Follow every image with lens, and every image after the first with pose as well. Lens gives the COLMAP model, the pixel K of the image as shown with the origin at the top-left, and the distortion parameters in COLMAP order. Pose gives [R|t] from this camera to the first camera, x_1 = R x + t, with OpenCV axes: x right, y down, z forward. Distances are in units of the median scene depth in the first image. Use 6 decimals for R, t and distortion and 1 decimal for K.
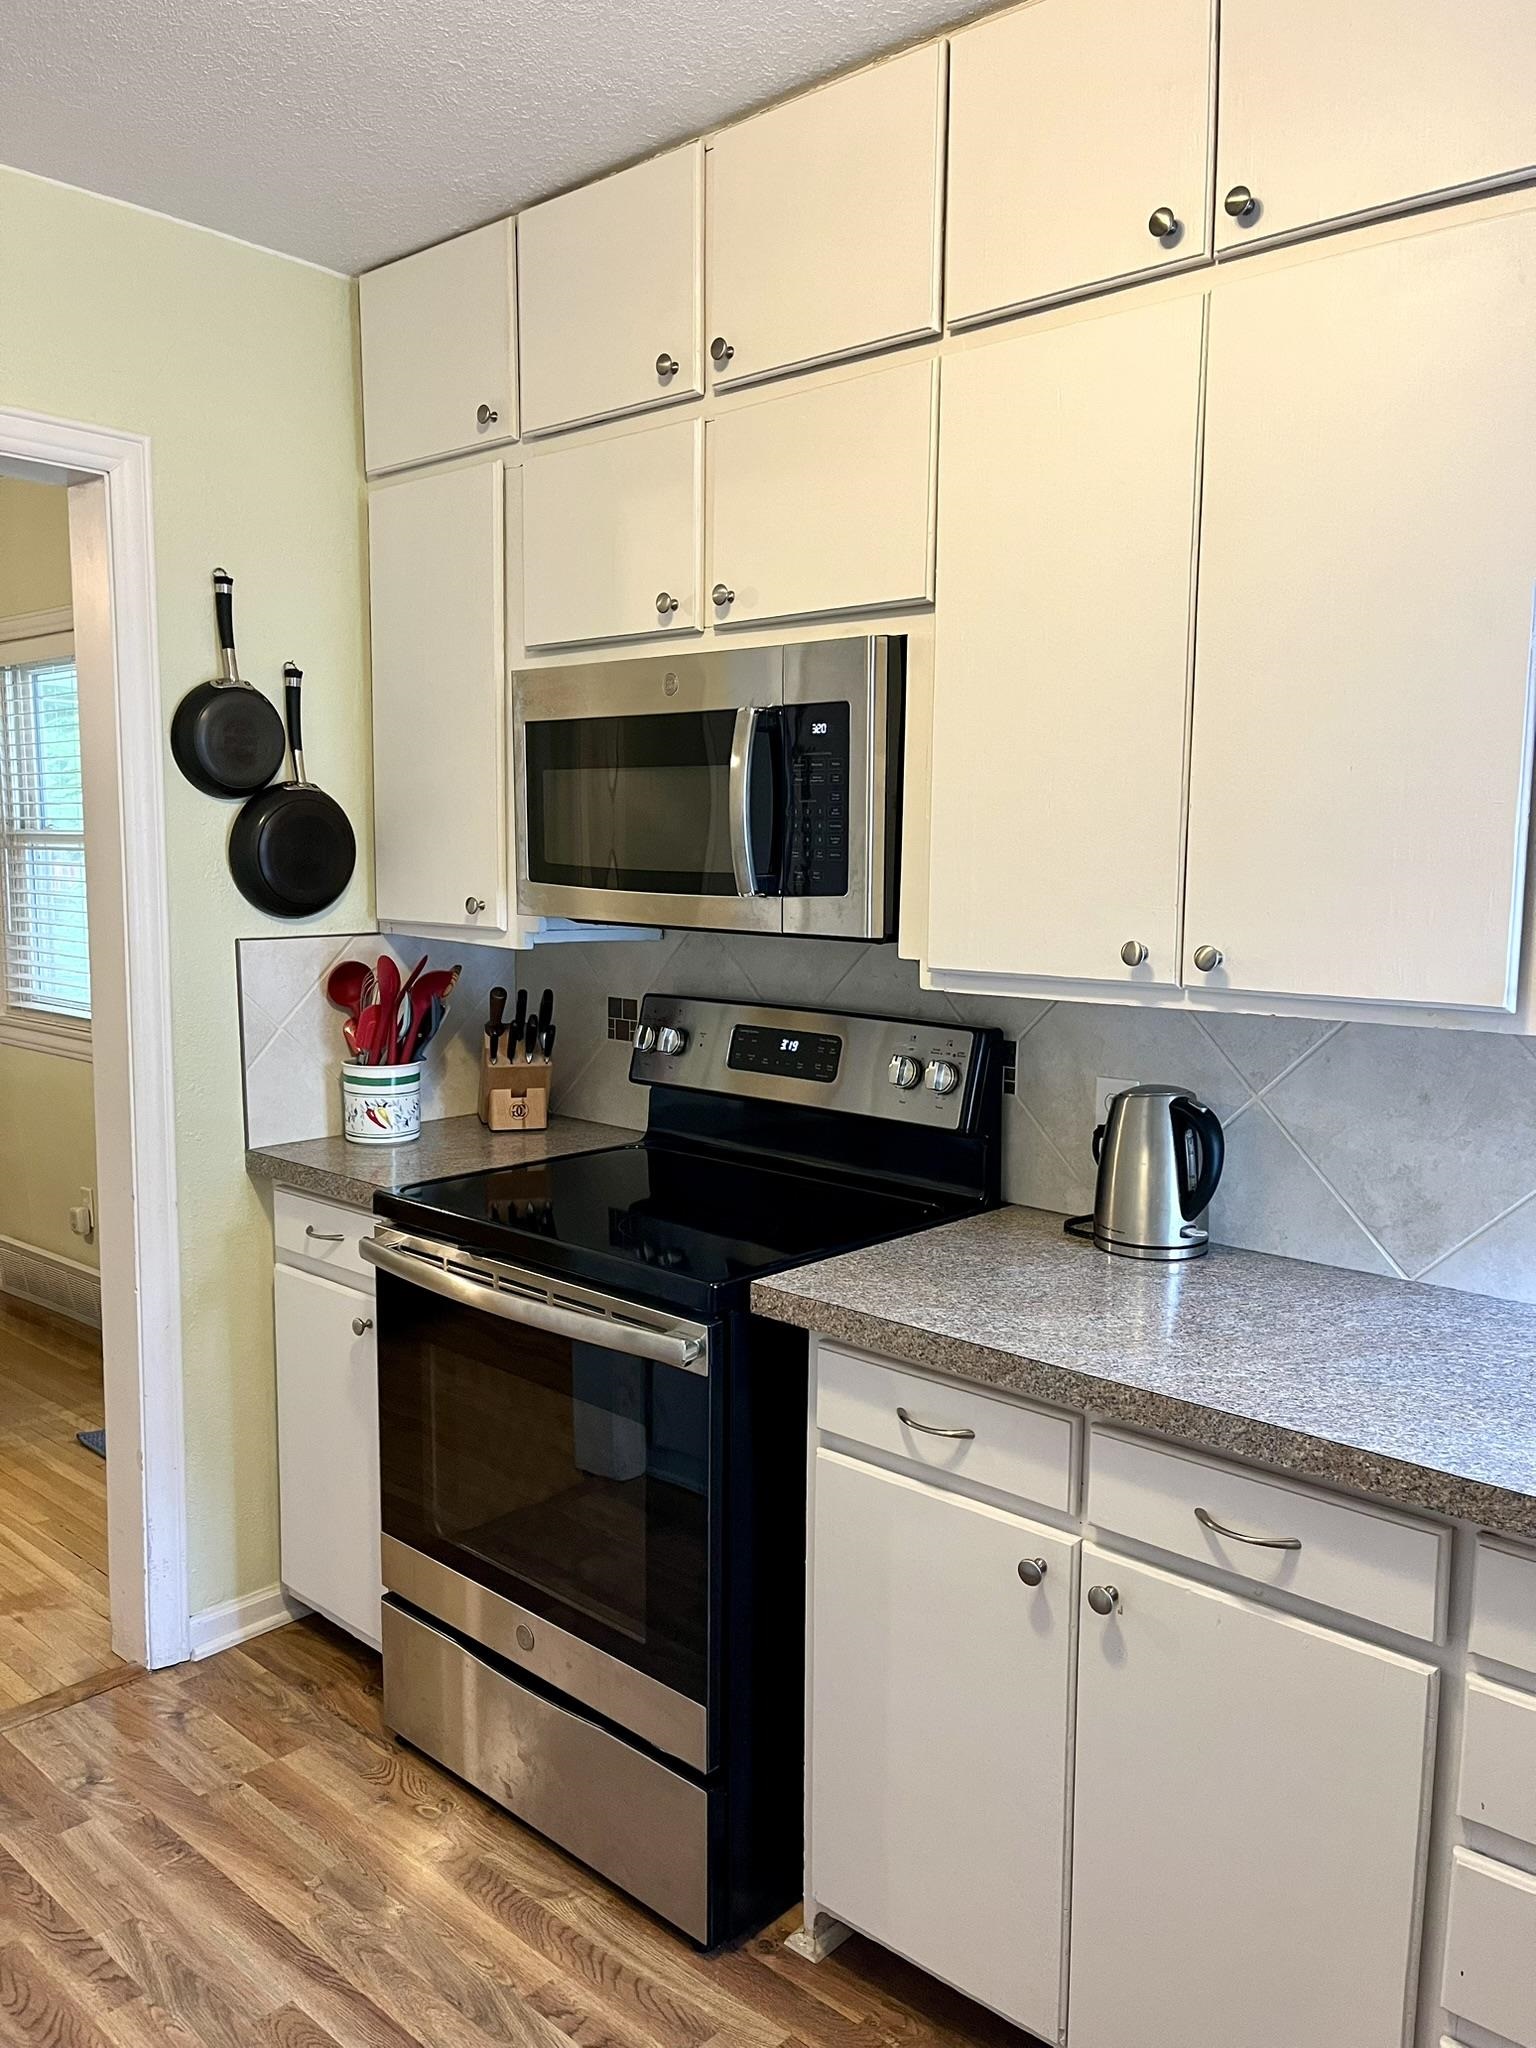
lens RADIAL K [[1555.9, 0, 757.8], [0, 1555.9, 1025.9], [0, 0, 1]] dist [0.069295, -0.088831]
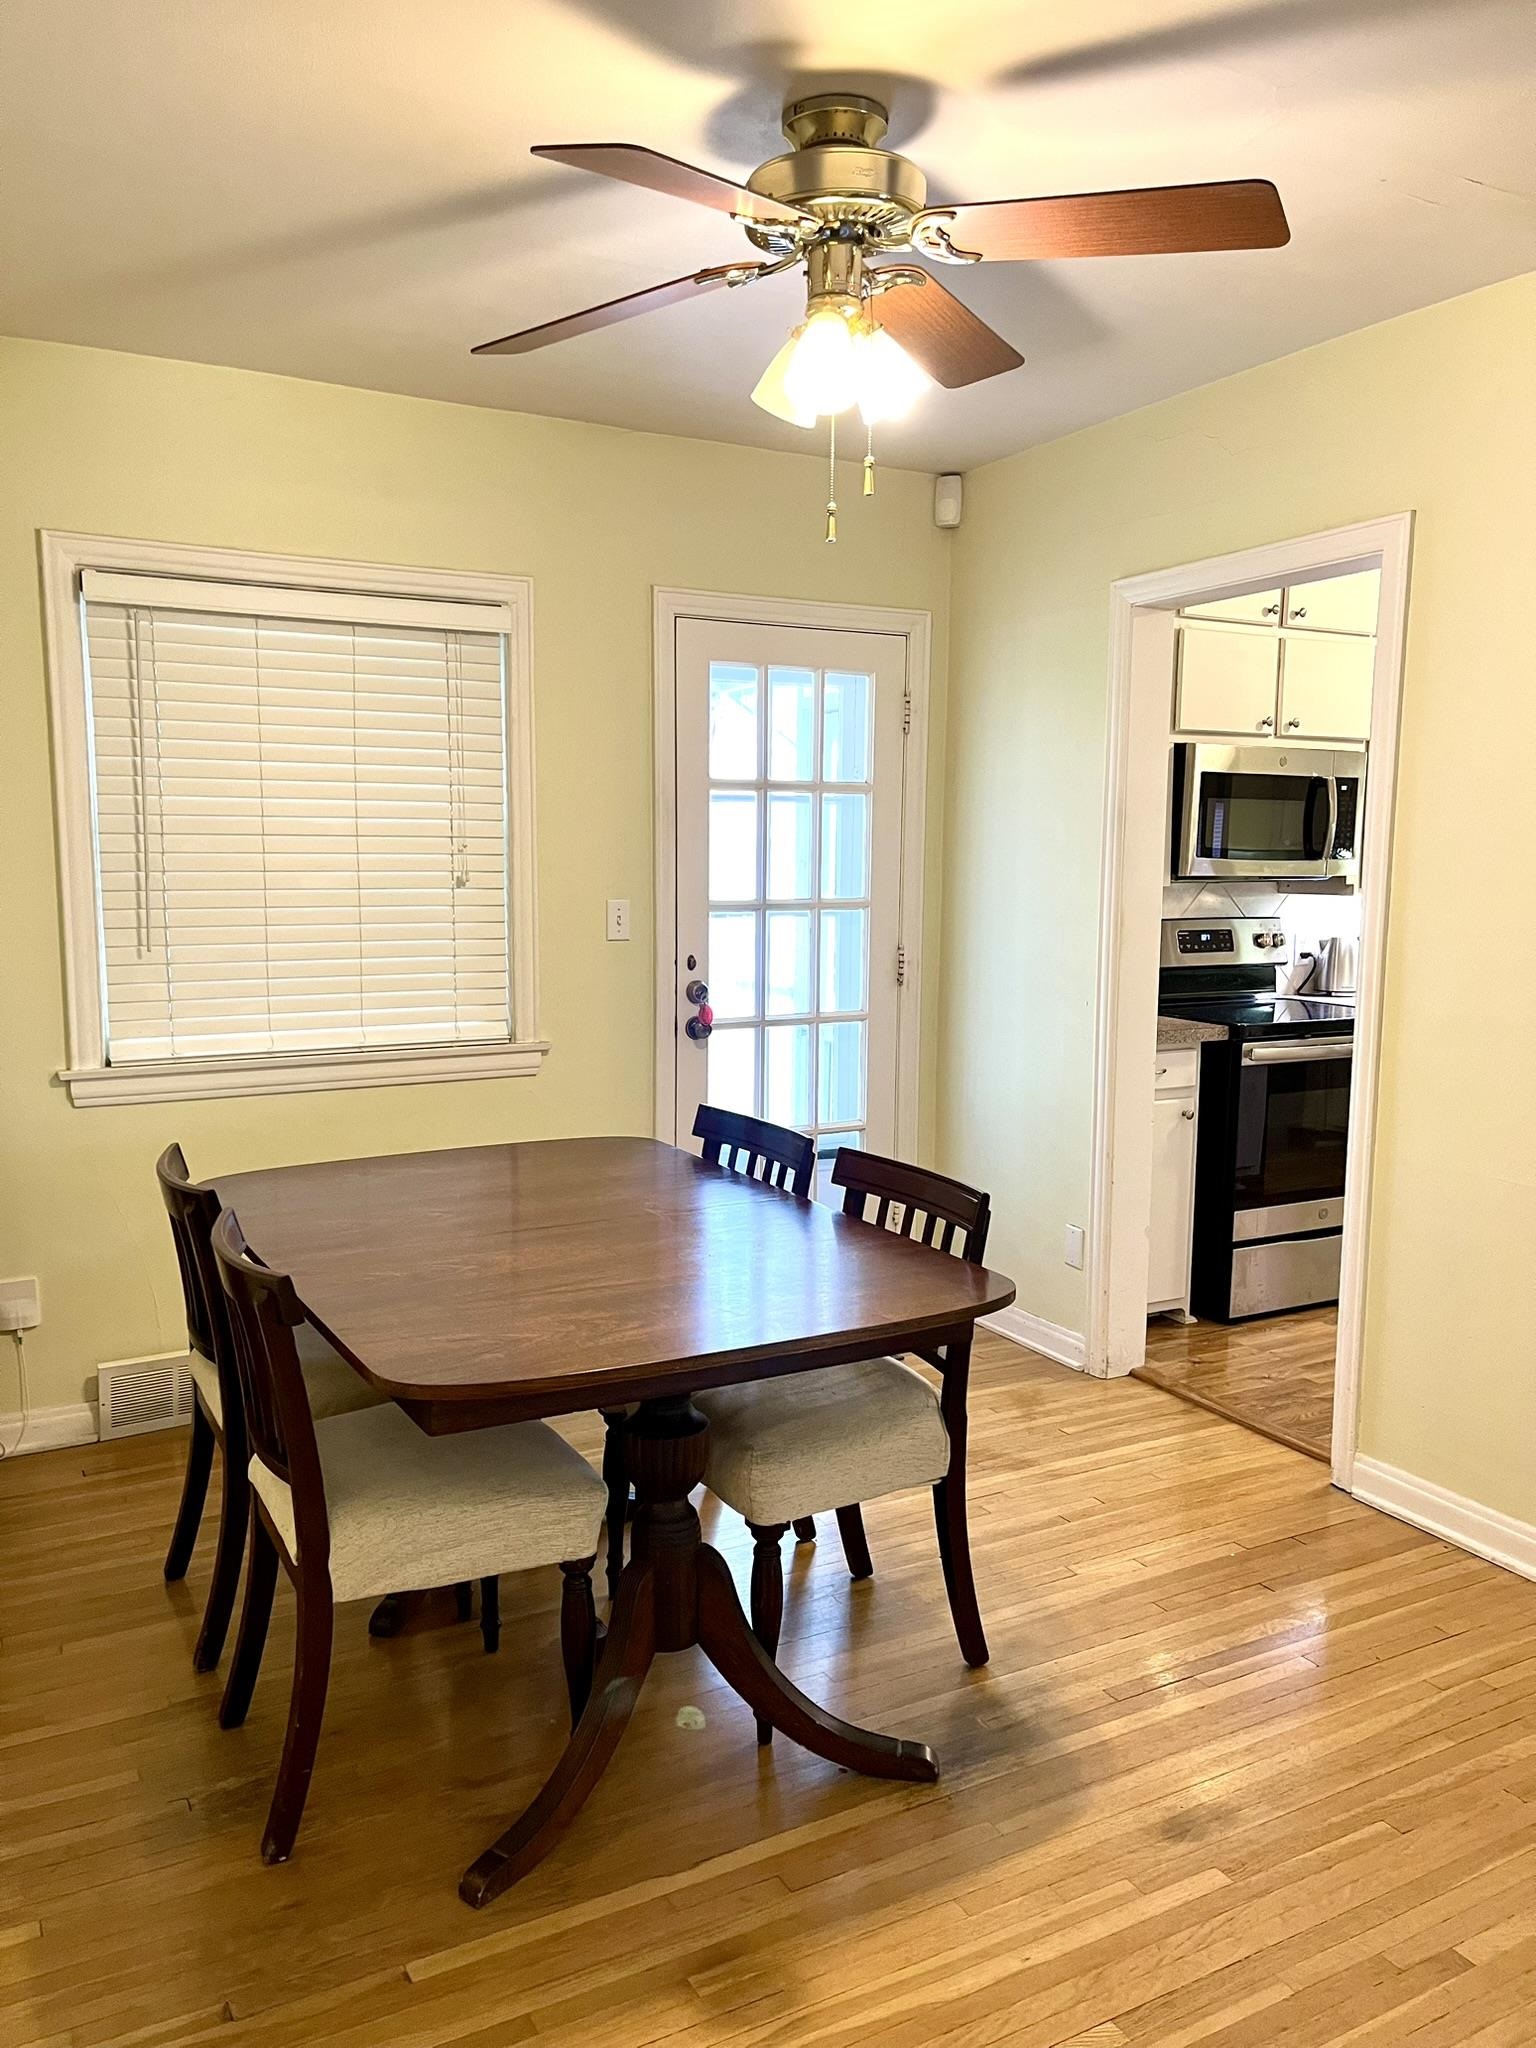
lens RADIAL K [[1555.9, 0, 764.1], [0, 1555.9, 1040.6], [0, 0, 1]] dist [0.069295, -0.088831]
pose [[0.311815, -0.129863, 0.941226, -2.343880], [0.103620, 0.989355, 0.102175, -0.136572], [-0.944476, 0.065670, 0.321952, 1.009379]]
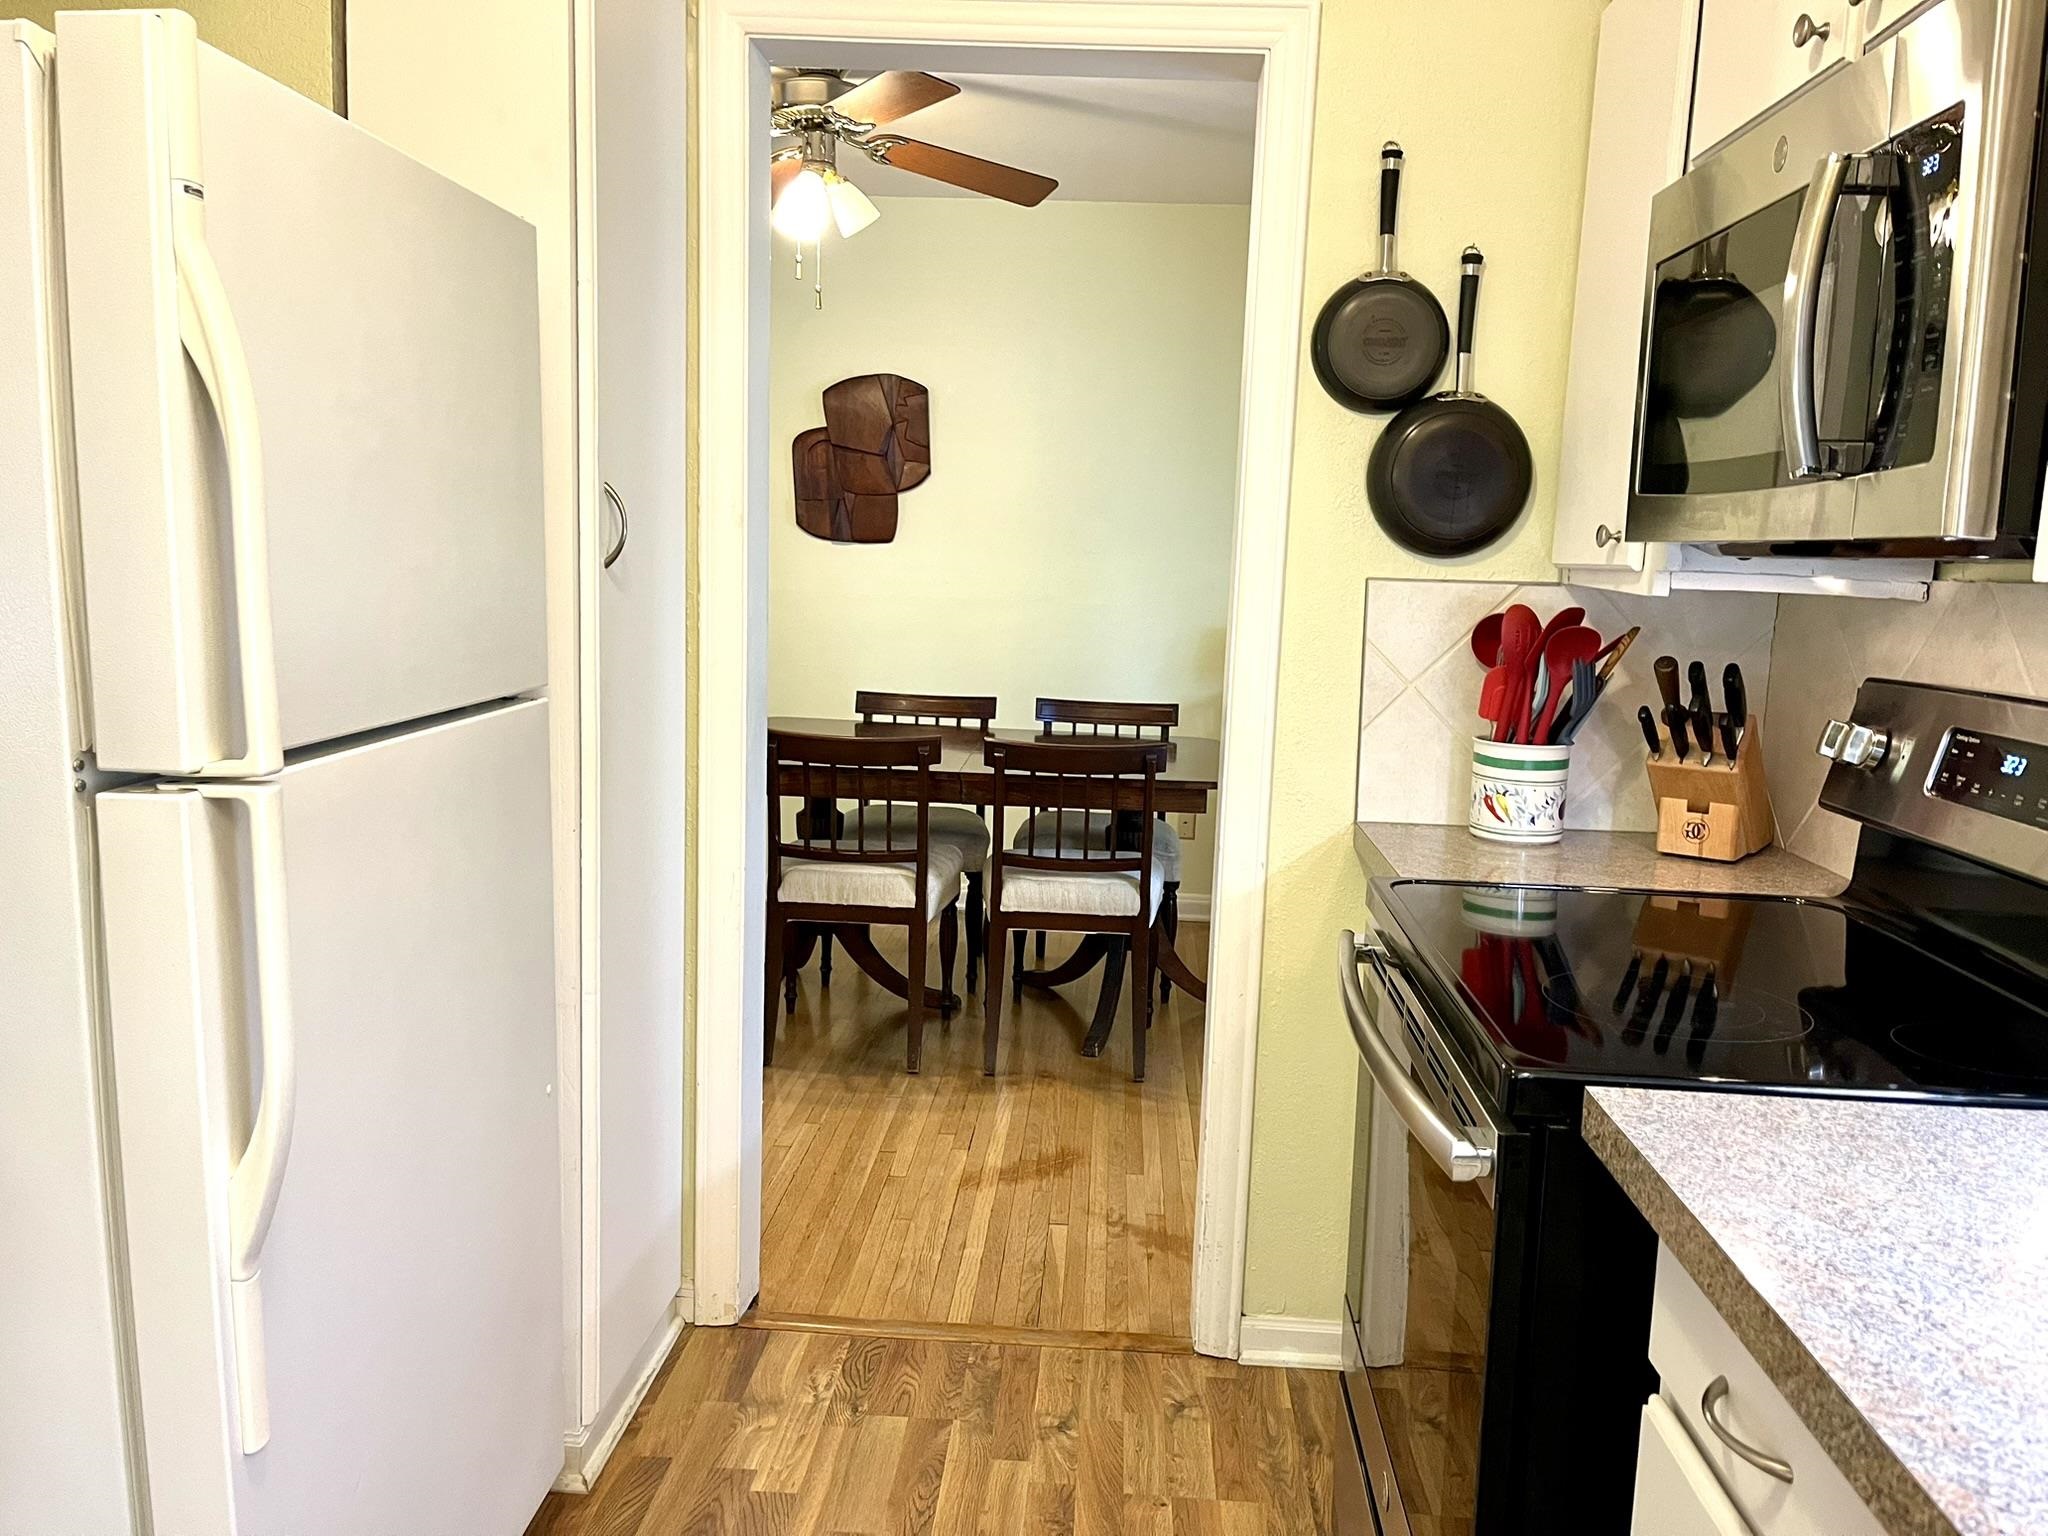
lens RADIAL K [[1555.9, 0, 1039.6], [0, 1555.9, 784.8], [0, 0, 1]] dist [0.069295, -0.088831]
pose [[0.638179, 0.126474, -0.759428, 0.270909], [-0.116755, 0.990904, 0.066910, 0.025654], [0.760983, 0.045966, 0.647141, 0.371660]]
